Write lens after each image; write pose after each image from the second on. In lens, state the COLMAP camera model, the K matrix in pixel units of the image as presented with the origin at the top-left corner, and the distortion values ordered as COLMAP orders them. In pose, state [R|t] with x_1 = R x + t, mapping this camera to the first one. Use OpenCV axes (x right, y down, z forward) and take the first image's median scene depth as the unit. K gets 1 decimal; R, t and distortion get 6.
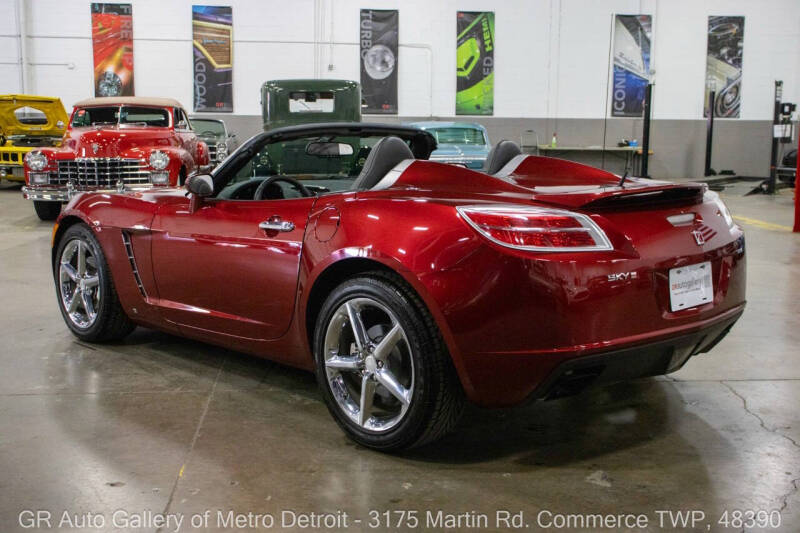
lens RADIAL K [[1243.9, 0, 400.1], [0, 1243.9, 269.3], [0, 0, 1]] dist [0.125559, 0.079943]
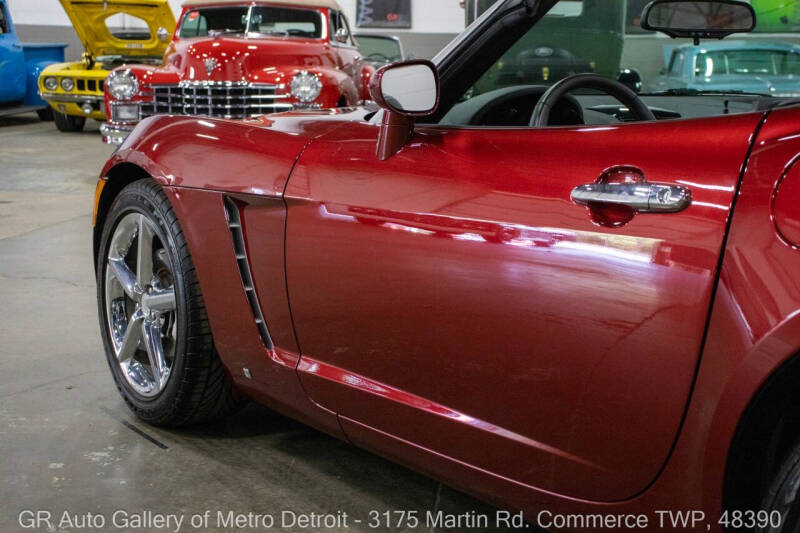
lens RADIAL K [[1243.9, 0, 400.1], [0, 1243.9, 269.3], [0, 0, 1]] dist [0.125559, 0.079943]
pose [[0.993389, 0.030603, -0.110644, -0.070968], [-0.027755, 0.999245, 0.027186, -0.012377], [0.111393, -0.023935, 0.993488, 0.367563]]
